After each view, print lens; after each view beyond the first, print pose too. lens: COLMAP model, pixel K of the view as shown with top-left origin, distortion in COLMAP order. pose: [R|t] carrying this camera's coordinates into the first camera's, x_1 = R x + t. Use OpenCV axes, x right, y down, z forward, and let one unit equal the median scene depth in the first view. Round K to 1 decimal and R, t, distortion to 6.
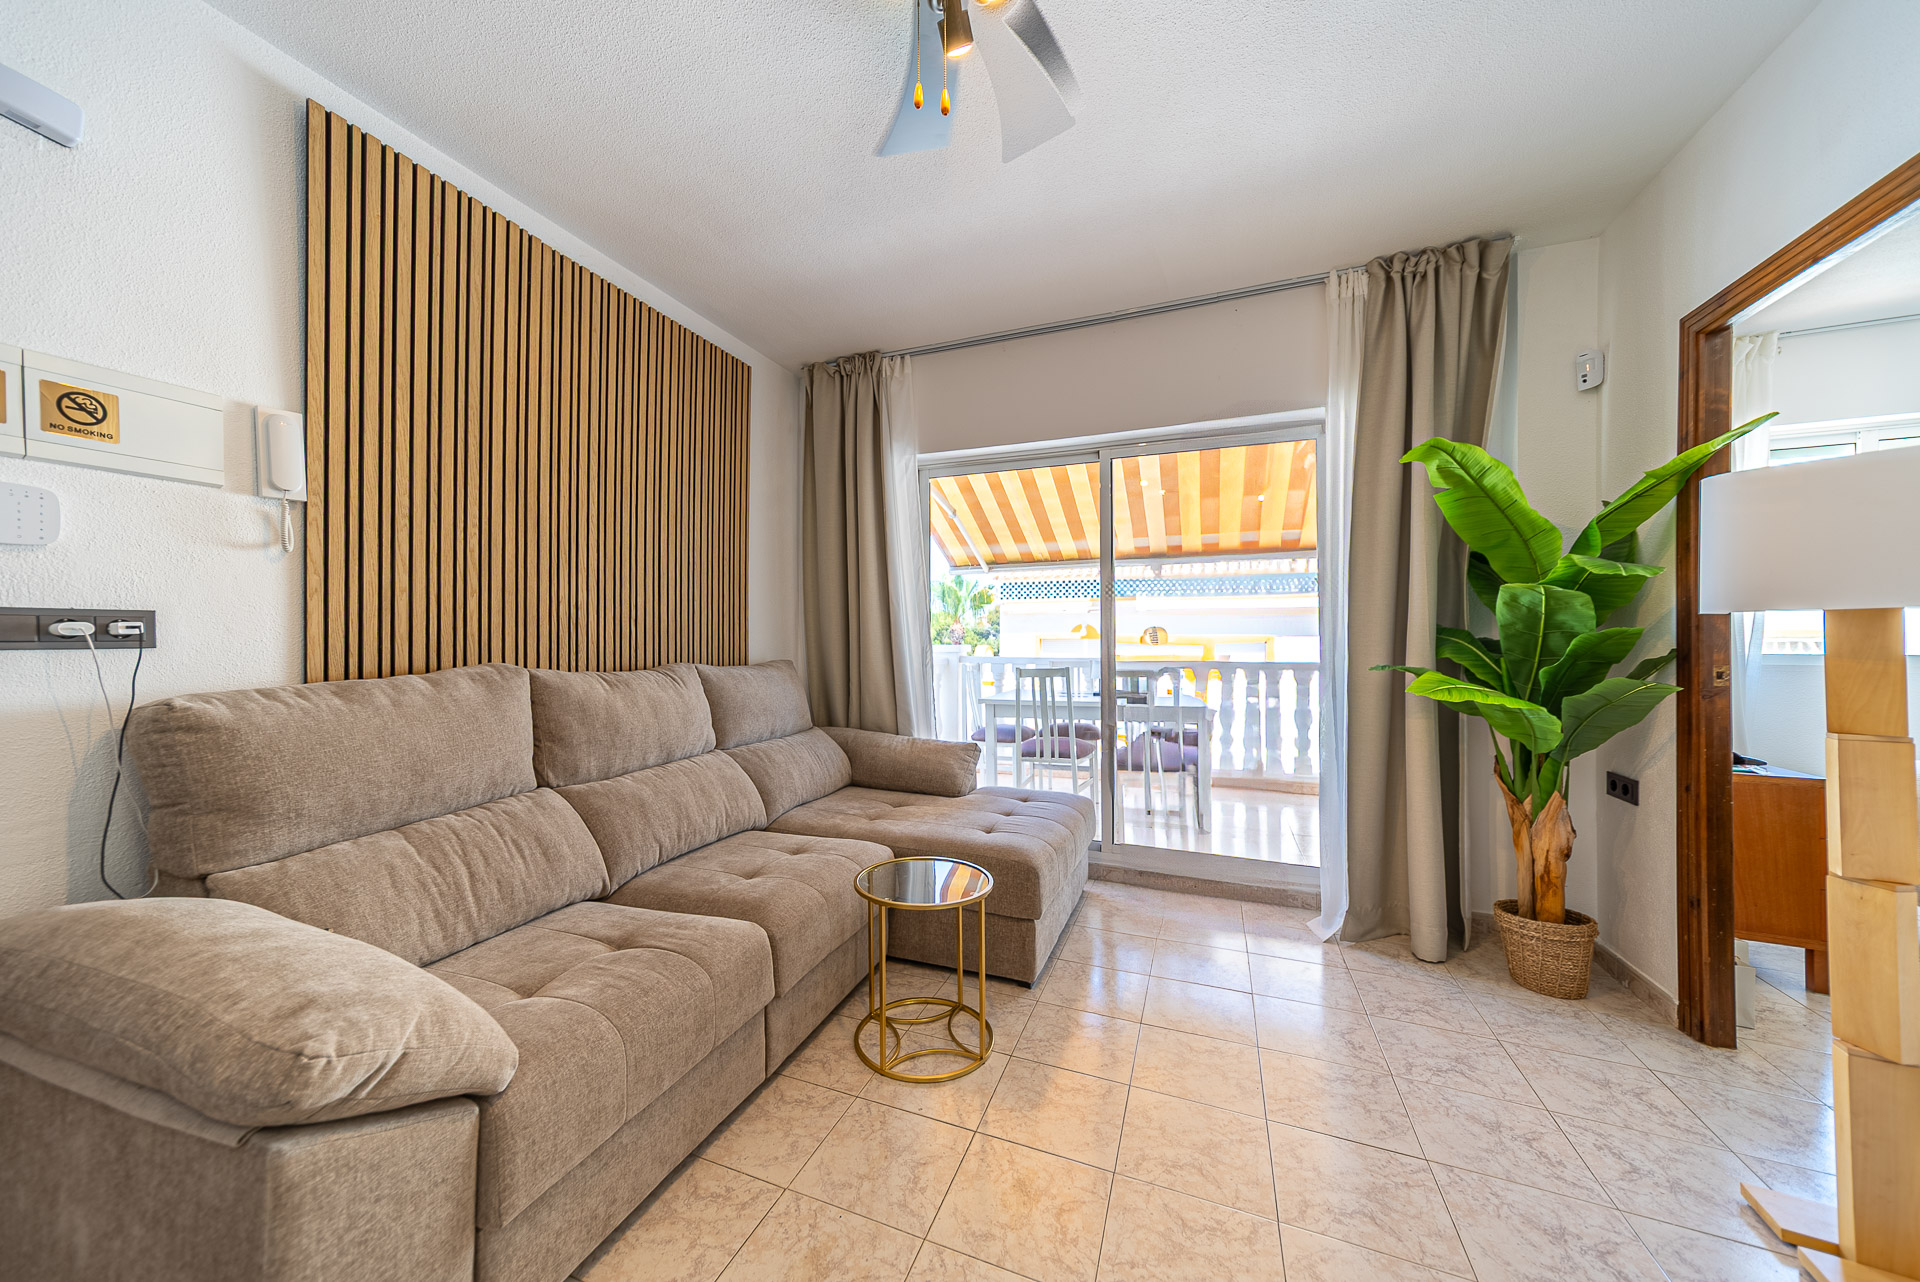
lens RADIAL K [[687.9, 0, 917.3], [0, 687.9, 636.6], [0, 0, 1]] dist [0.001763, 0.000226]
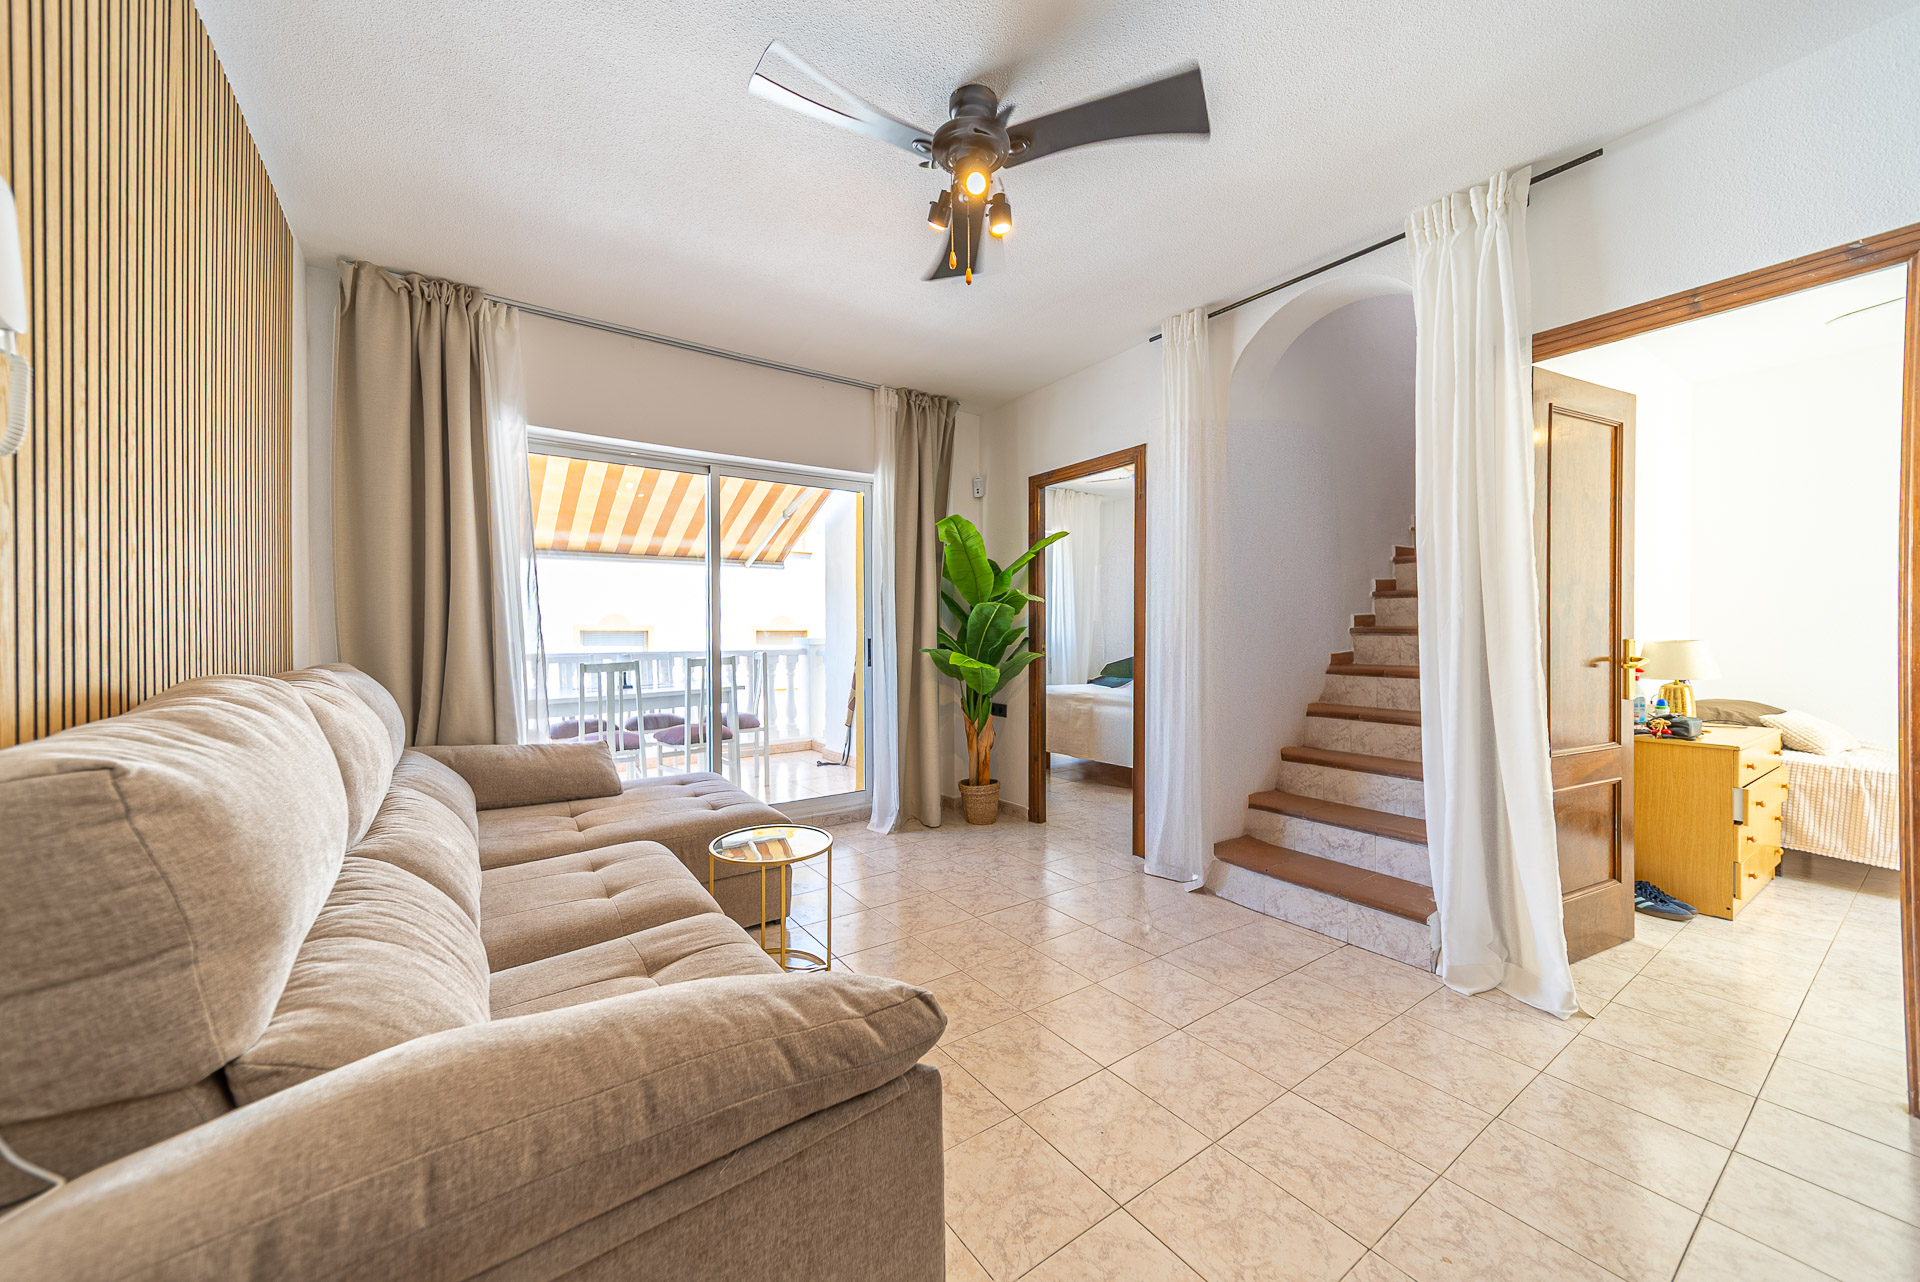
lens RADIAL K [[687.9, 0, 917.3], [0, 687.9, 636.6], [0, 0, 1]] dist [0.001763, 0.000226]
pose [[0.544127, -0.006304, 0.838979, -0.610977], [-0.000341, 0.999970, 0.007735, 0.000068], [-0.839003, -0.004495, 0.544109, 0.125927]]
